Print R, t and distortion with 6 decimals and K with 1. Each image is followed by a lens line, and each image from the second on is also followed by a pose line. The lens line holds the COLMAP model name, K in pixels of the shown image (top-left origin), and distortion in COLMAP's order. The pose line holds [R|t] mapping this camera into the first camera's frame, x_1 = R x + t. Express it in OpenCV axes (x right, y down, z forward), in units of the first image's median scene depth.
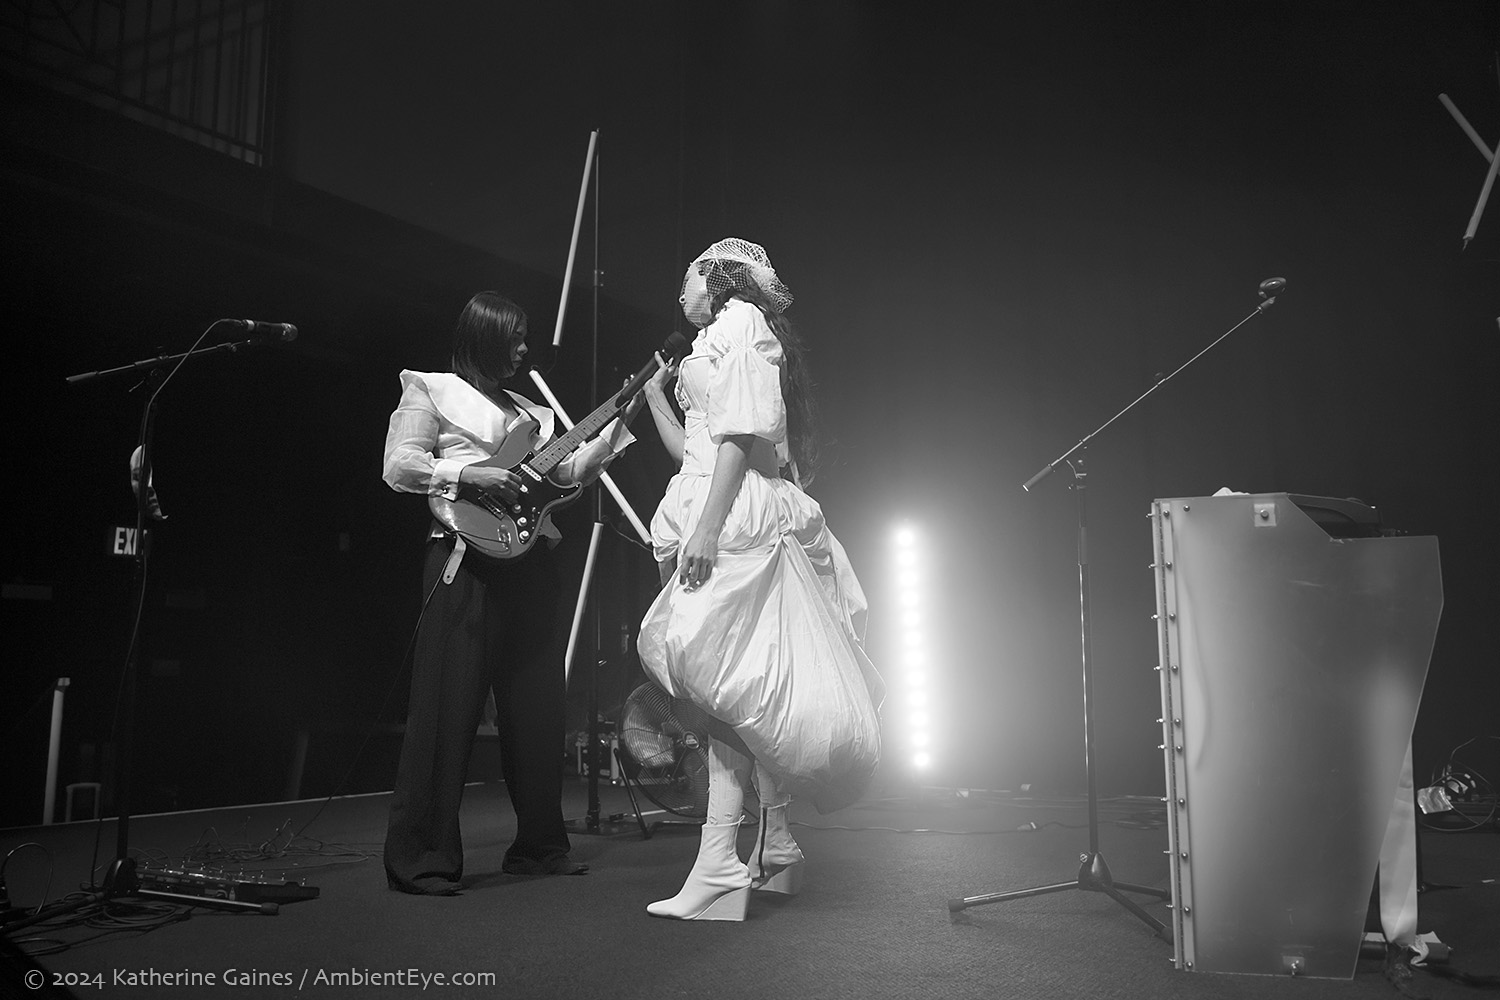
lens RADIAL K [[1236.3, 0, 750.0], [0, 1236.3, 500.0], [0, 0, 1]] dist [-0.028677, 0.009126]
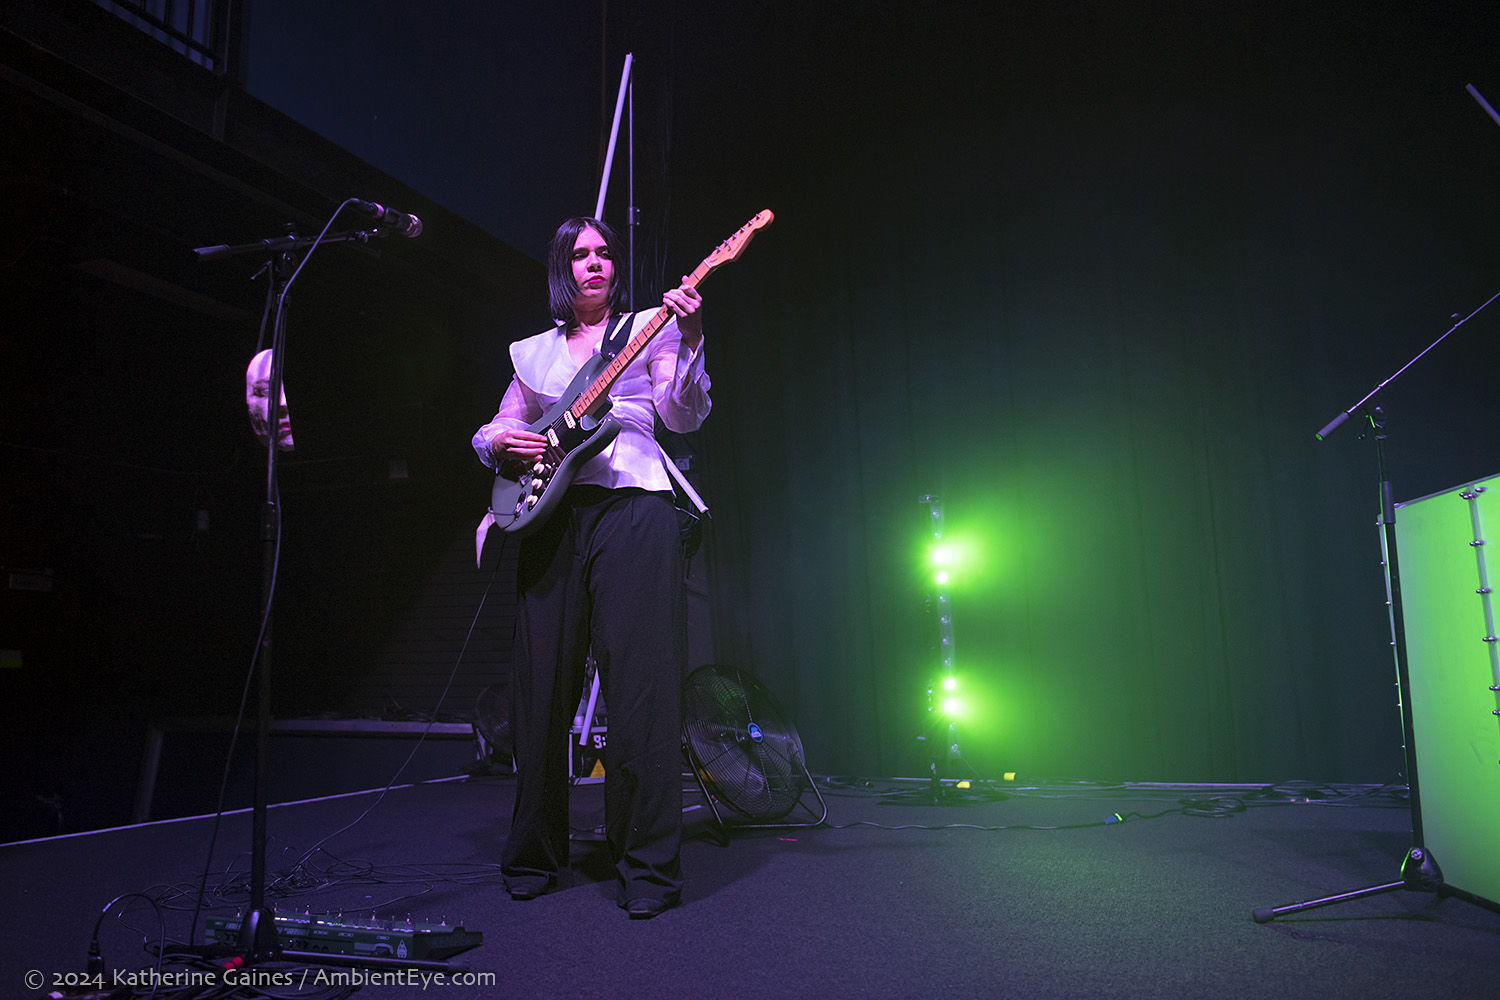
lens RADIAL K [[1206.2, 0, 746.5], [0, 1206.2, 465.2], [0, 0, 1]] dist [-0.033897, 0.000810]
pose [[0.981523, 0.022715, 0.189992, -0.330238], [-0.017430, 0.999414, -0.029444, 0.040078], [-0.190549, 0.025588, 0.981344, 0.215202]]
